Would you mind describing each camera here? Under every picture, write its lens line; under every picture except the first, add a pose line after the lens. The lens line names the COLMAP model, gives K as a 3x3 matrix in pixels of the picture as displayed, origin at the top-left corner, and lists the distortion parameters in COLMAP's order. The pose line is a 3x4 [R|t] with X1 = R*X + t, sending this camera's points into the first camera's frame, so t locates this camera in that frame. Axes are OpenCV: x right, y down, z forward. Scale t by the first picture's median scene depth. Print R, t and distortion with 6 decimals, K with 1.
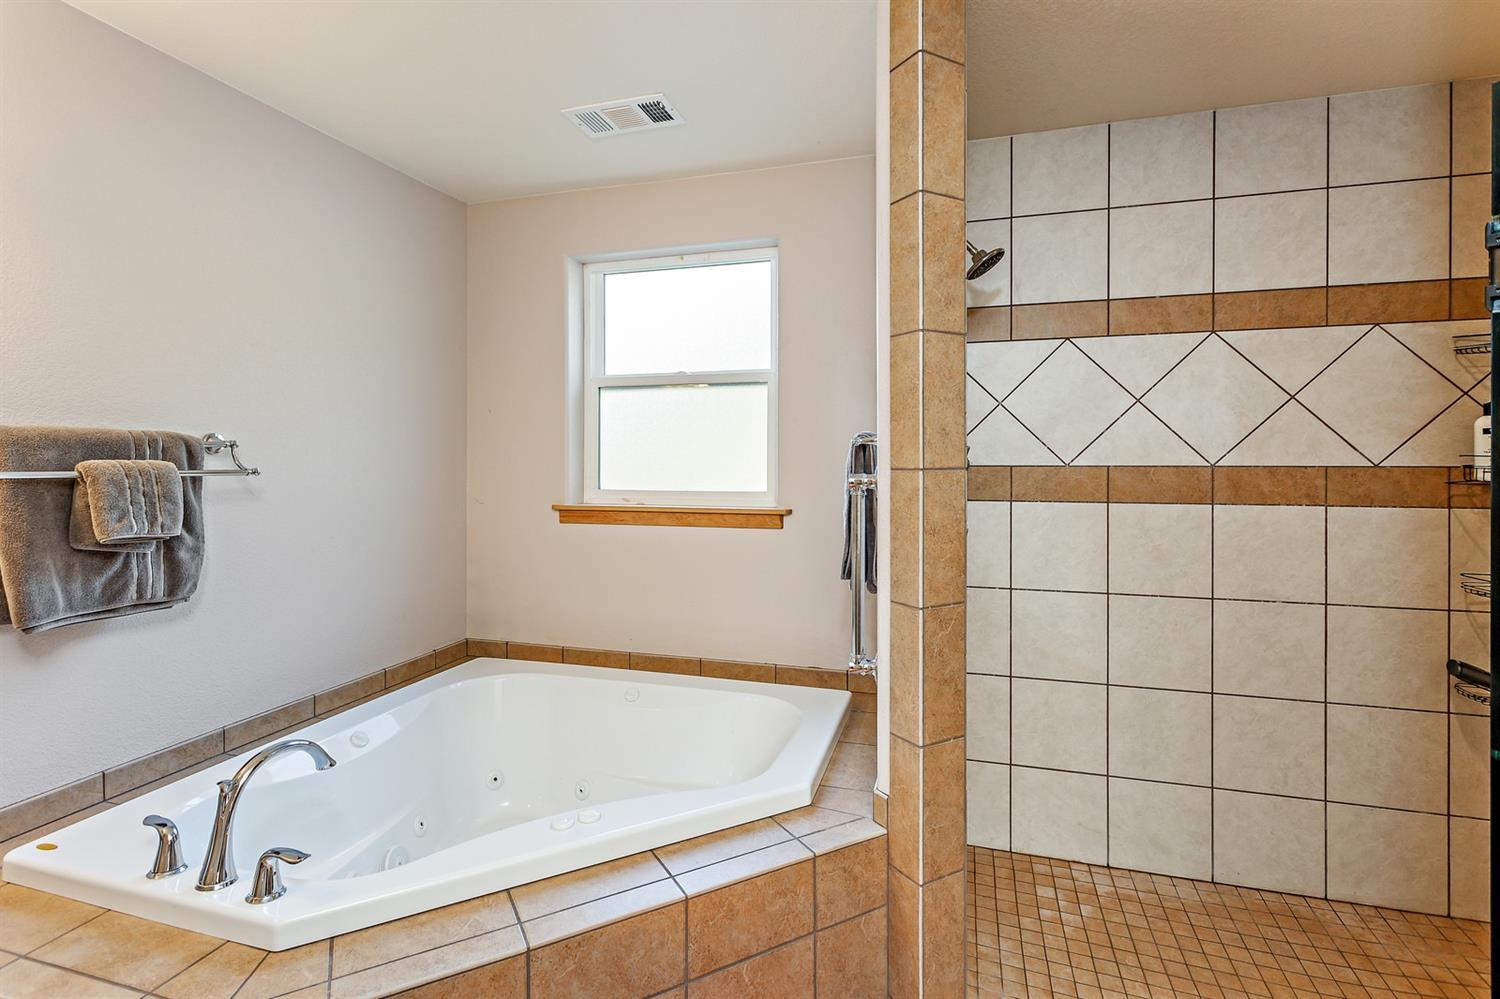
lens RADIAL K [[715.9, 0, 733.3], [0, 715.9, 456.9], [0, 0, 1]] dist [0.000283, -0.000059]
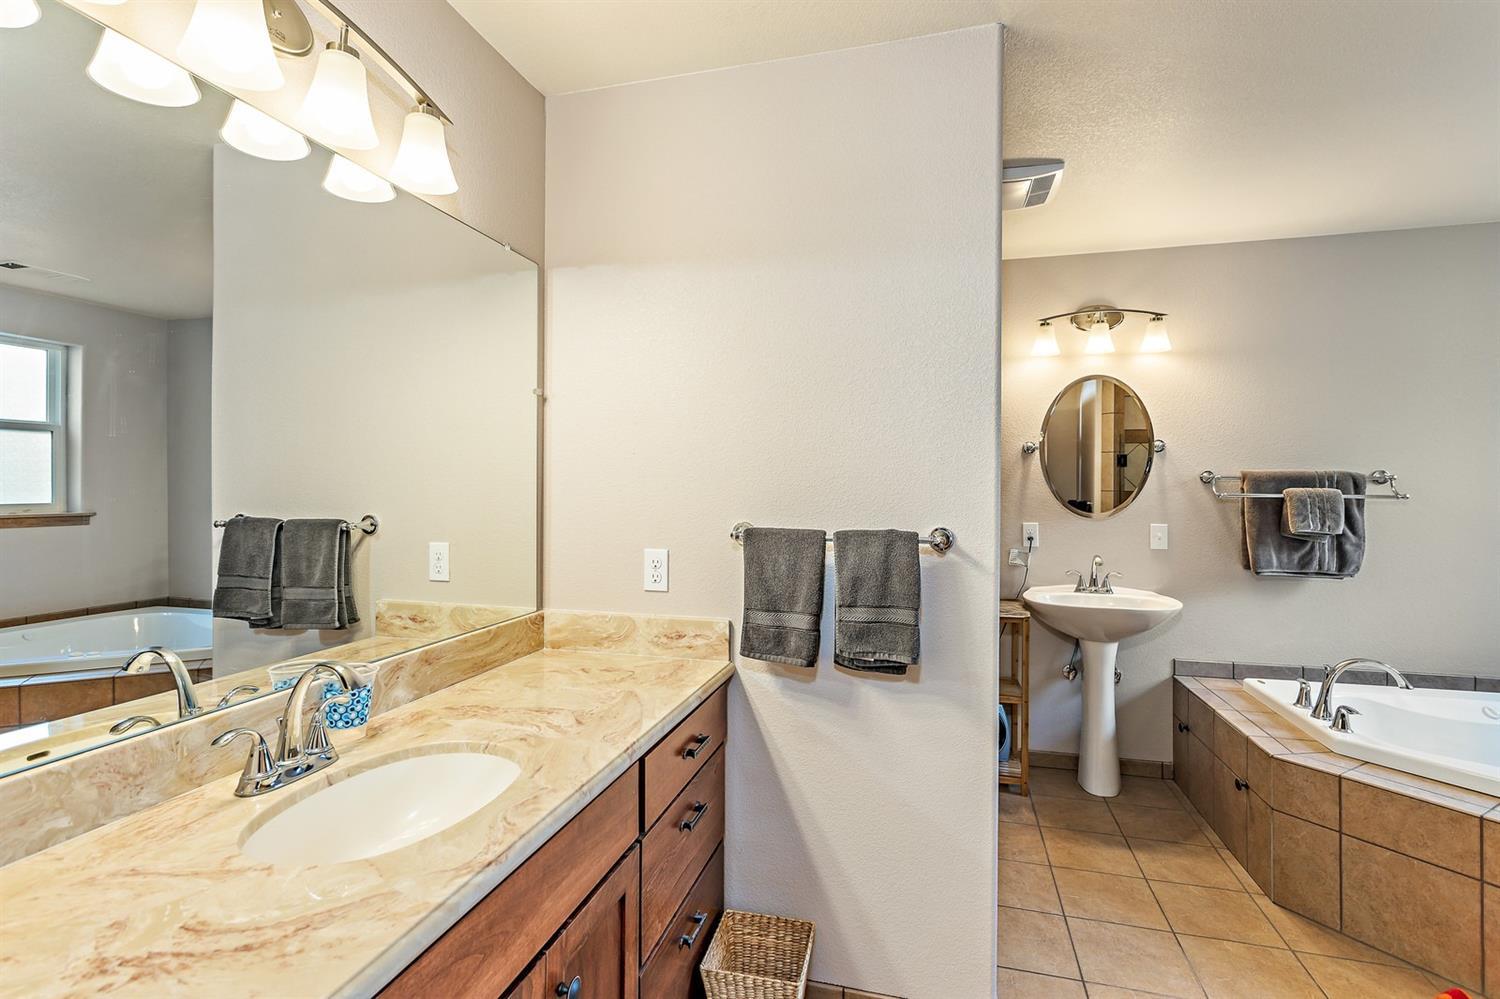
lens RADIAL K [[715.9, 0, 749.4], [0, 715.9, 492.1], [0, 0, 1]] dist [0.000283, -0.000059]
pose [[0.036737, 0.004193, -0.999316, 0.840558], [0.000265, 0.999991, 0.004205, 0.006151], [0.999325, -0.000419, 0.036735, -0.429084]]
